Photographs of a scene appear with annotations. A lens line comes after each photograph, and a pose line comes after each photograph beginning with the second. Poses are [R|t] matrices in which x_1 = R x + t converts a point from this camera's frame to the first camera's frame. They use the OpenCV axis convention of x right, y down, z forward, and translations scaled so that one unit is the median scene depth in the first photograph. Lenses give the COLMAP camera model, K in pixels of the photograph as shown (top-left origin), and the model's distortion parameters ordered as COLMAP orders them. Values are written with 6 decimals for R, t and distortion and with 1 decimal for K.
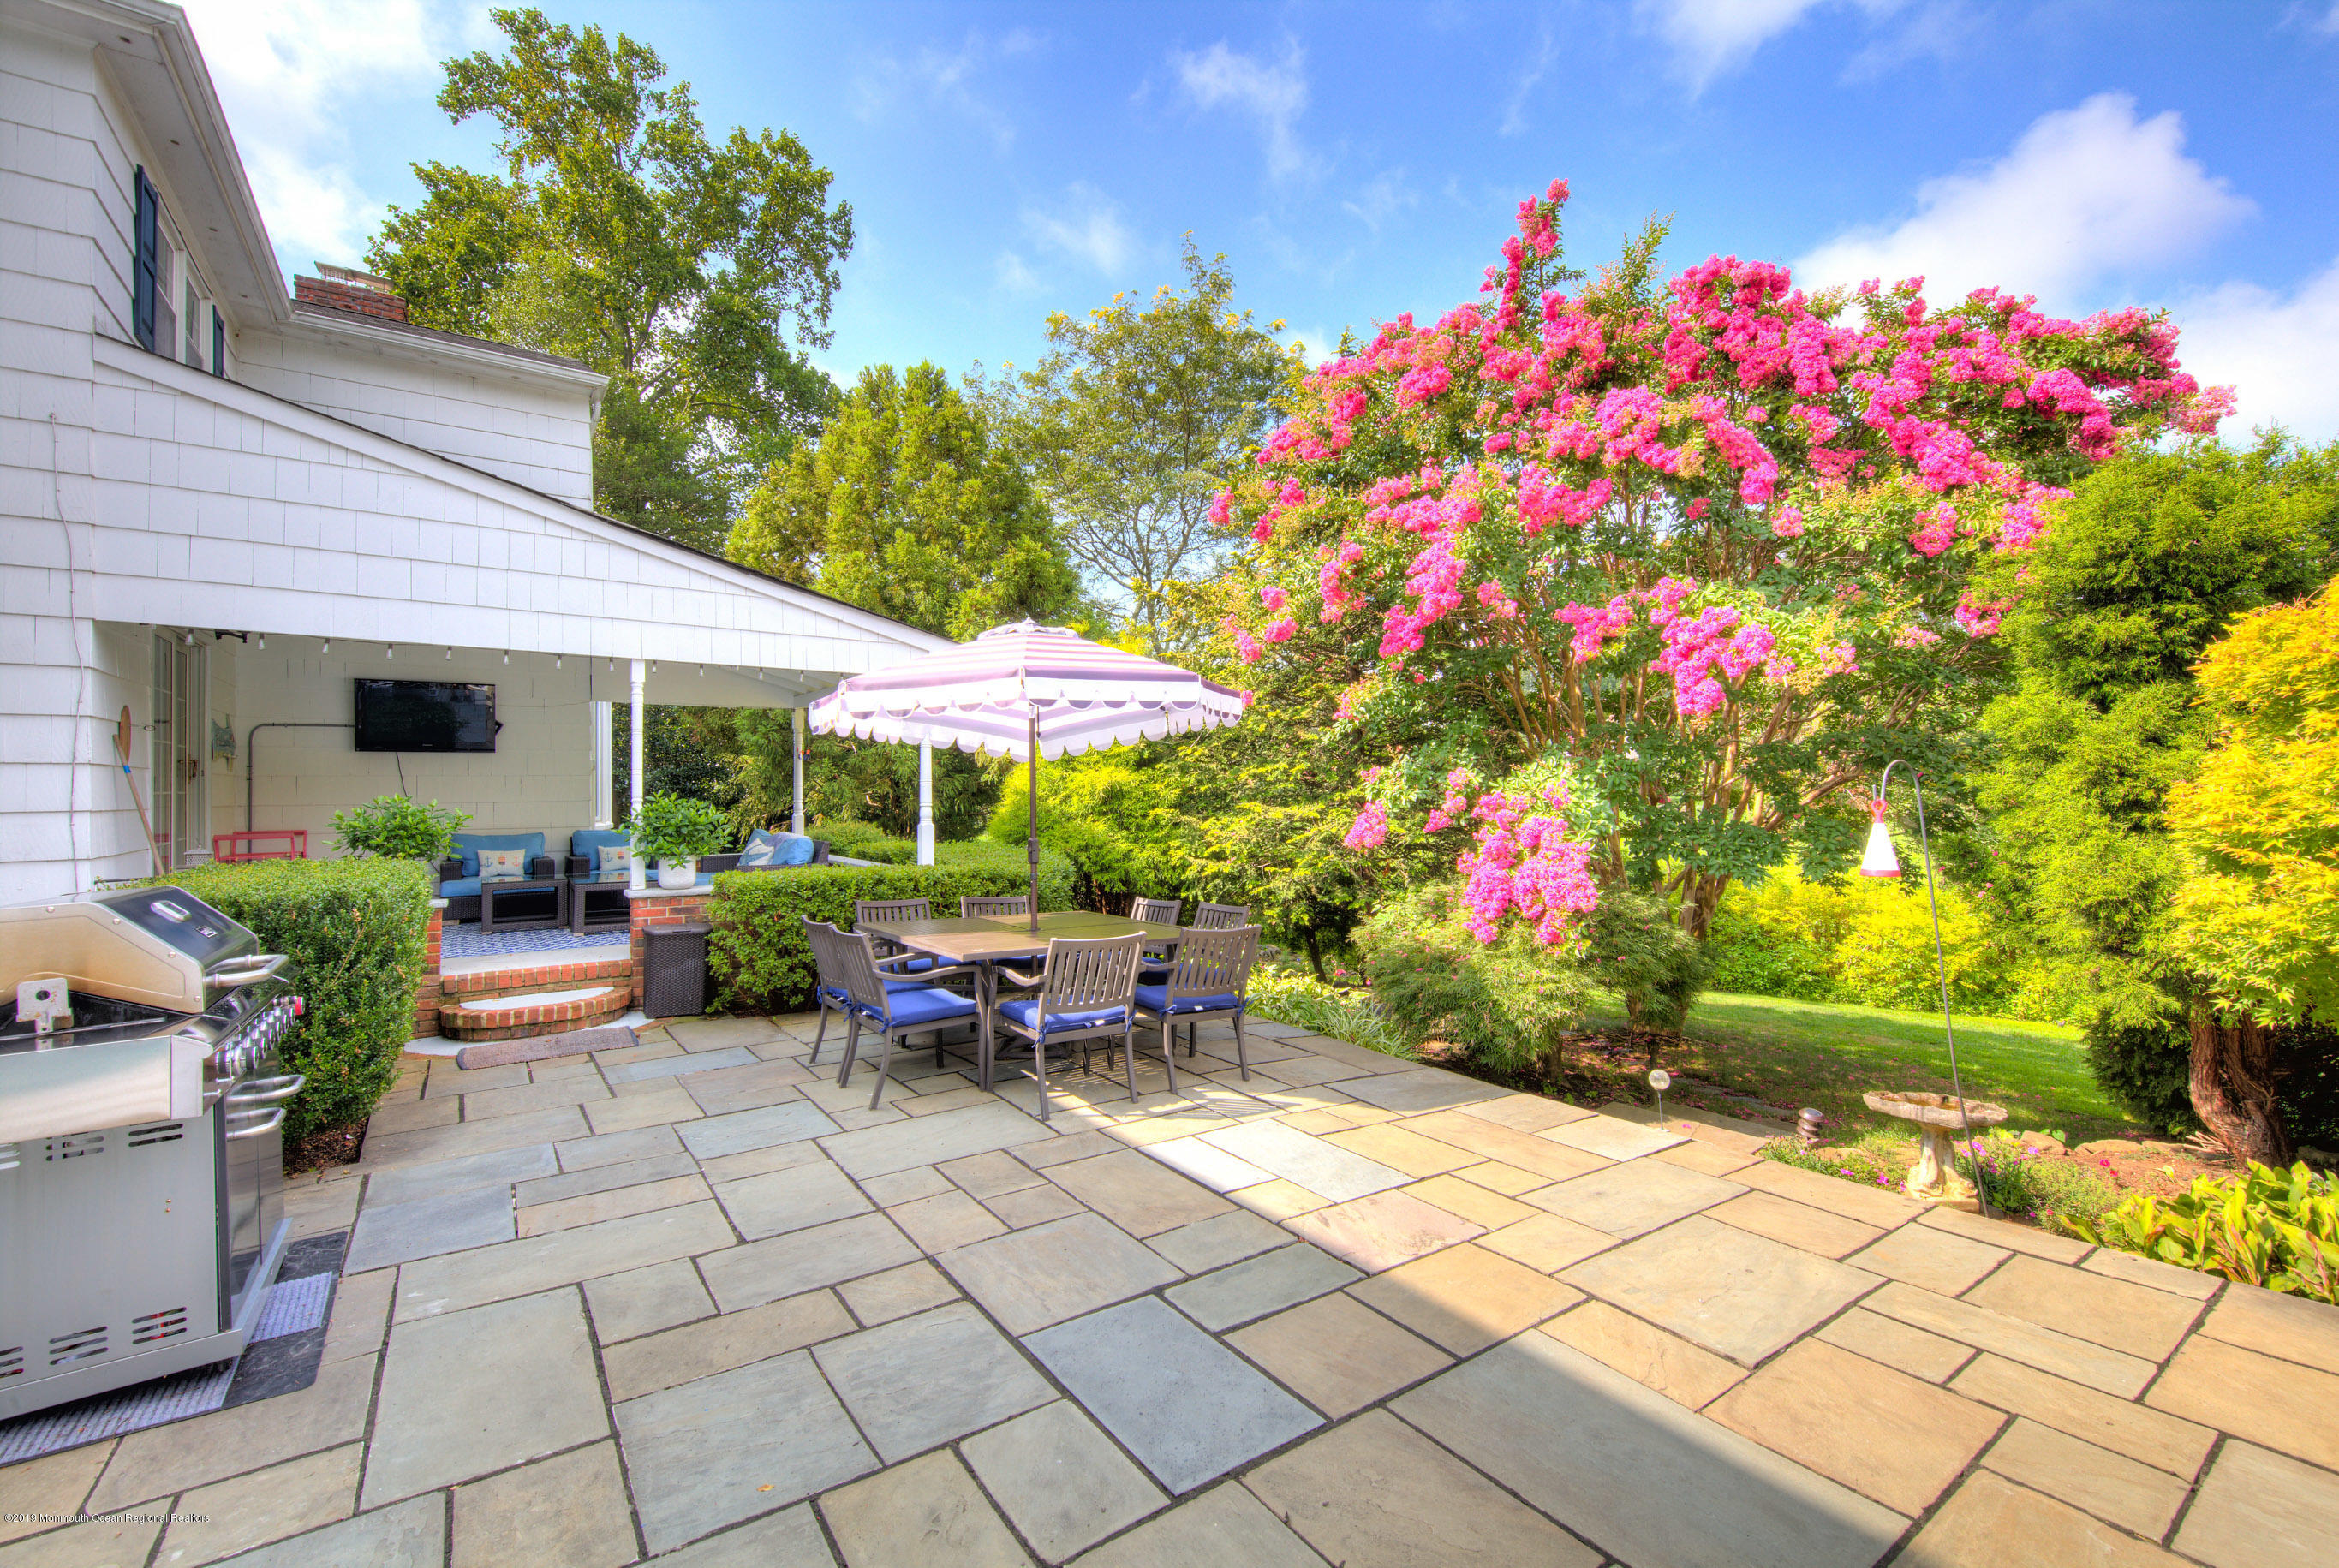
lens RADIAL K [[988.5, 0, 1188.1], [0, 988.5, 784.0], [0, 0, 1]] dist [0.012565, -0.003886]
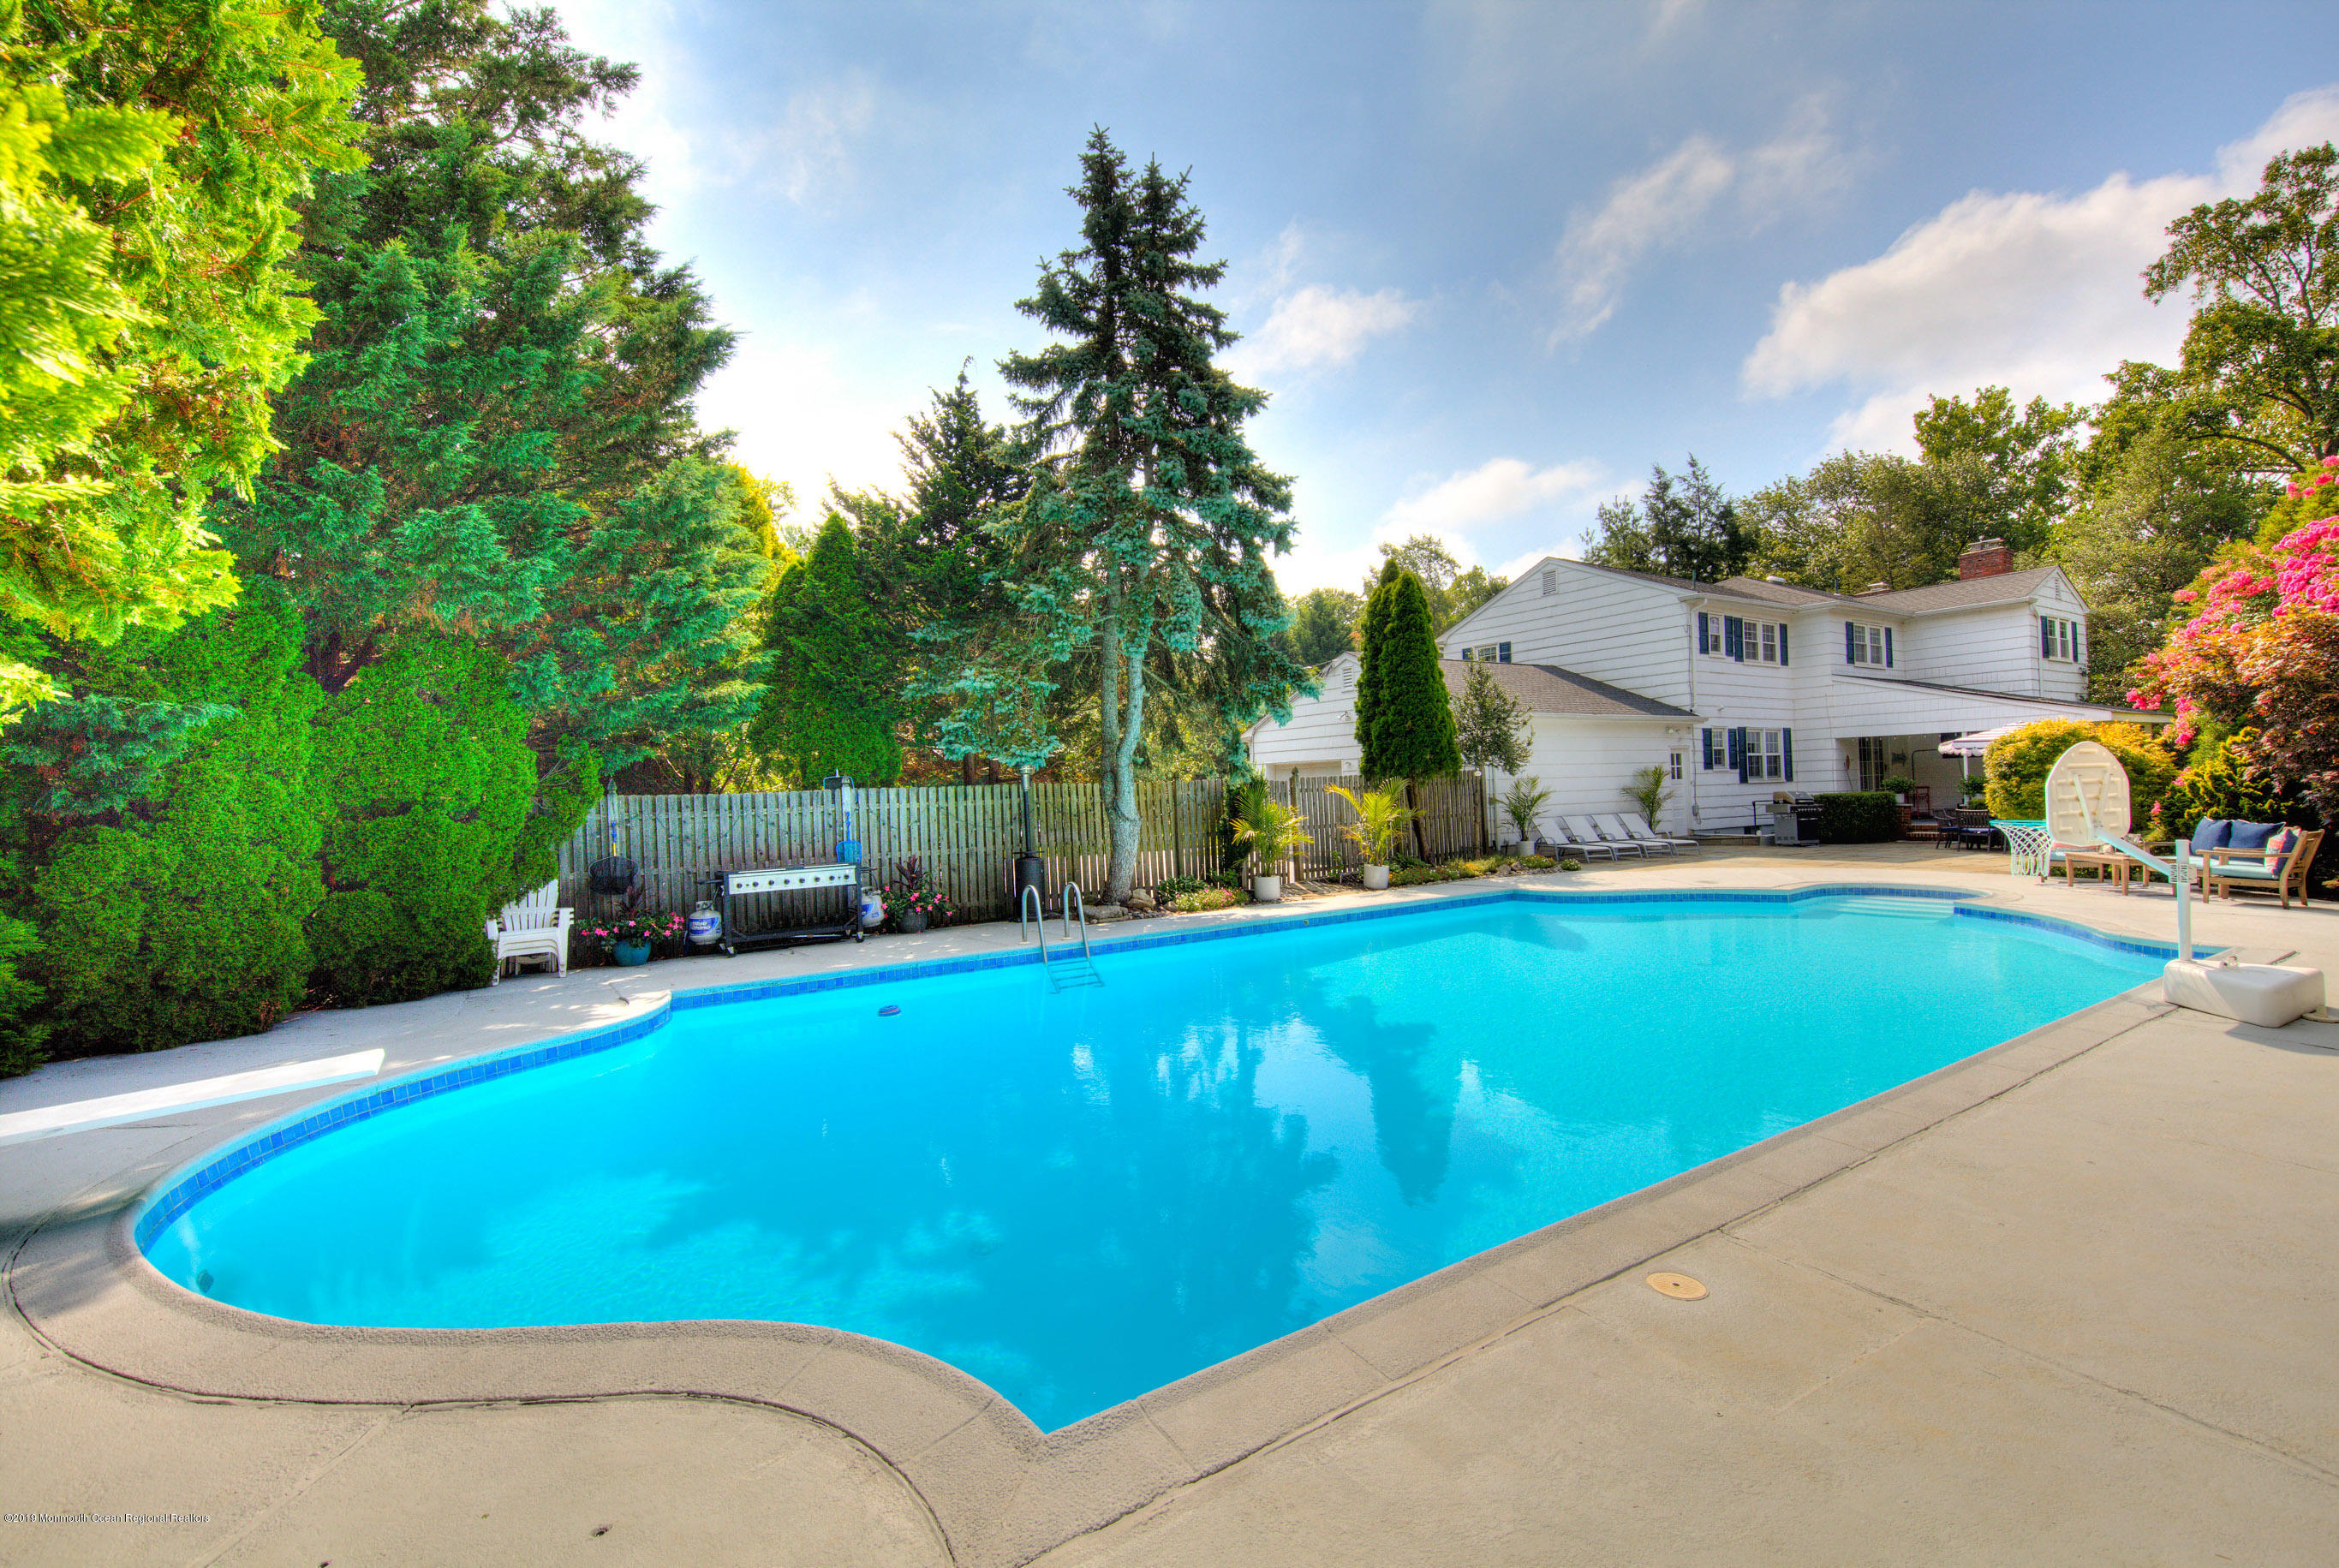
lens RADIAL K [[1041.6, 0, 1162.4], [0, 1041.6, 774.6], [0, 0, 1]] dist [0.020486, -0.000601]
pose [[-0.029246, -0.009743, -0.999525, 2.712772], [0.036973, 0.999258, -0.010822, -0.045274], [0.998888, -0.037272, -0.028864, -1.384842]]
